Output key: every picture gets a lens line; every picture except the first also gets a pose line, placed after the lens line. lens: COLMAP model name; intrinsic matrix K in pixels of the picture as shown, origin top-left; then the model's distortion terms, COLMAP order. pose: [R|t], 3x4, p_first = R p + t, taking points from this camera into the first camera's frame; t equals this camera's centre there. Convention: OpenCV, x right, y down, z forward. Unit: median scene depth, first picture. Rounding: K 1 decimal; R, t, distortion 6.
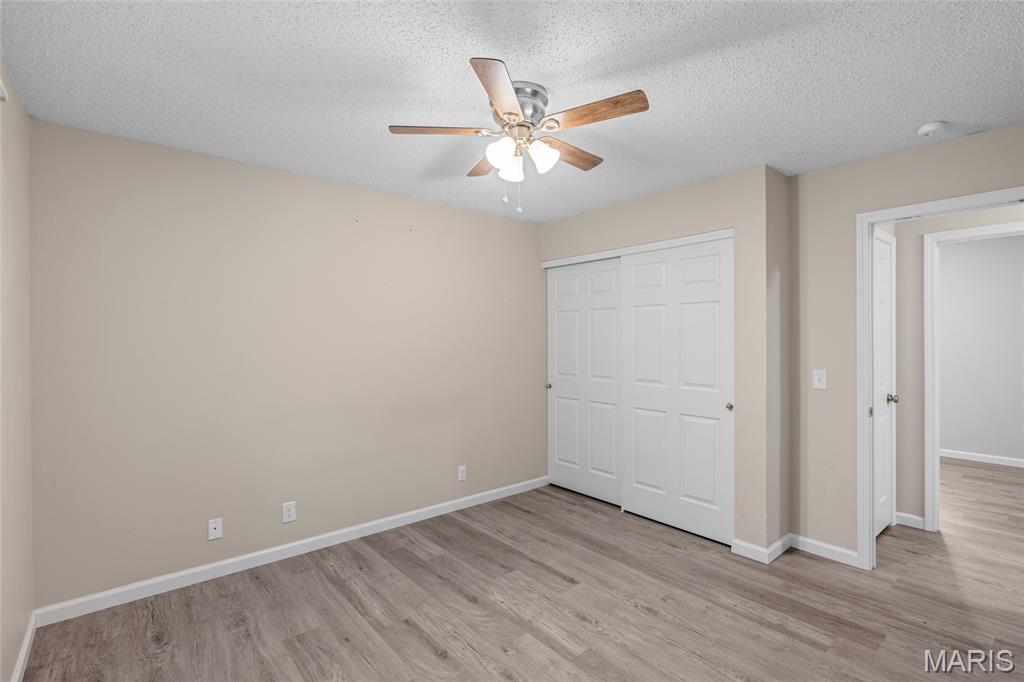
lens RADIAL K [[474.8, 0, 511.5], [0, 474.8, 338.7], [0, 0, 1]] dist [-0.003069, -0.000342]
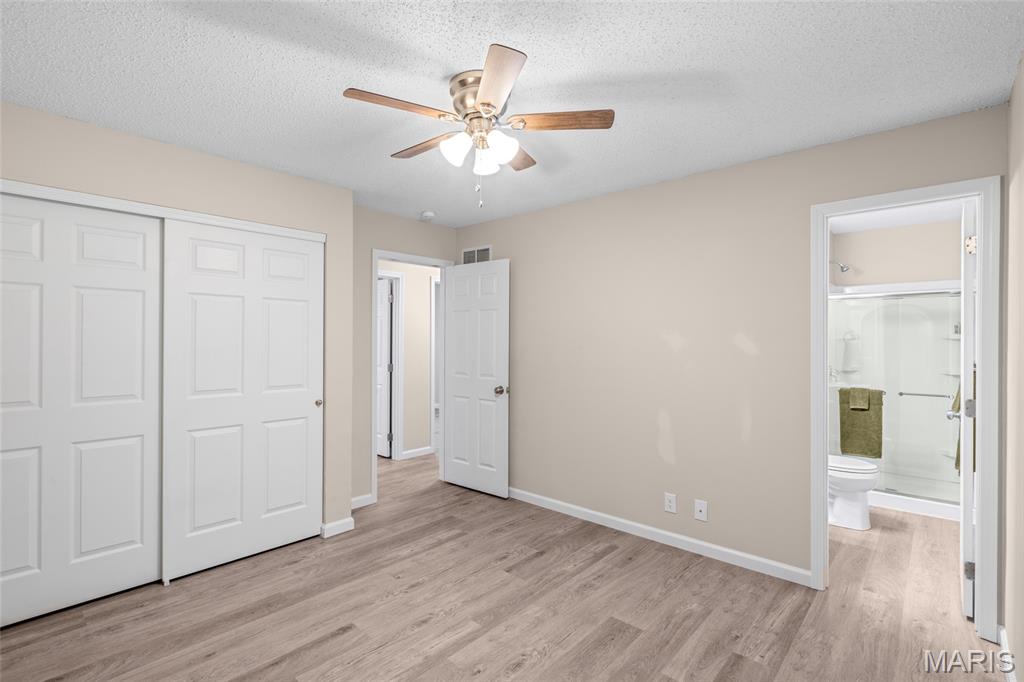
lens RADIAL K [[474.8, 0, 511.5], [0, 474.8, 338.7], [0, 0, 1]] dist [-0.003069, -0.000342]
pose [[-0.133363, 0.004031, 0.991059, -0.740642], [-0.003830, 0.999982, -0.004583, 0.005730], [-0.991060, -0.004407, -0.133345, 0.831062]]
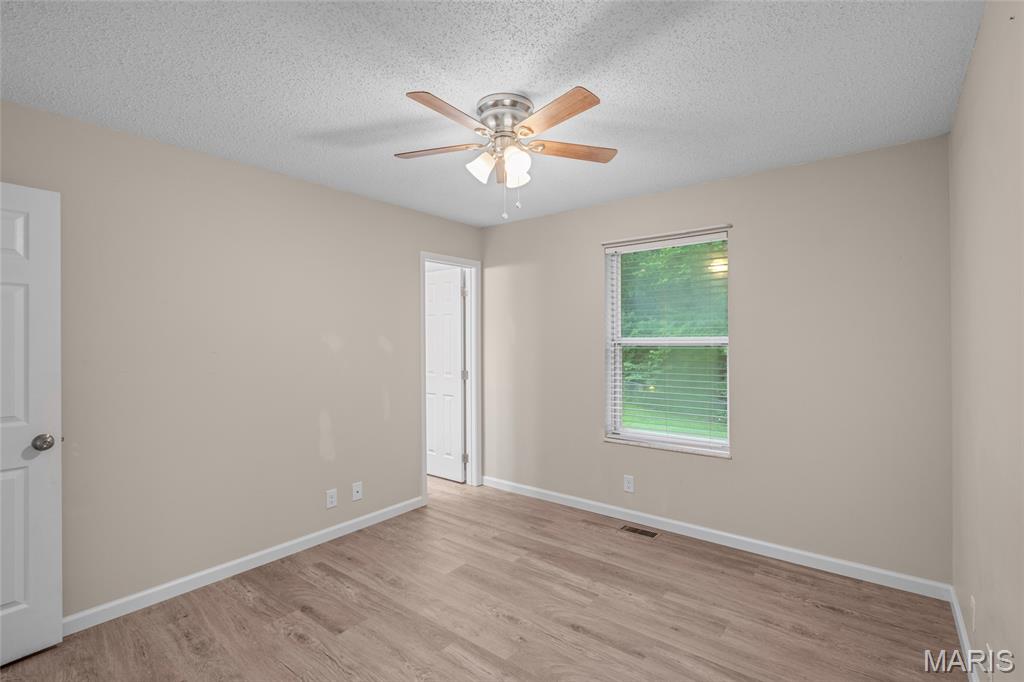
lens RADIAL K [[474.8, 0, 511.5], [0, 474.8, 338.7], [0, 0, 1]] dist [-0.003069, -0.000342]
pose [[-0.979681, 0.008014, -0.200400, 0.166921], [0.008690, 0.999959, -0.002492, 0.000628], [0.200372, -0.004183, -0.979711, 1.580101]]
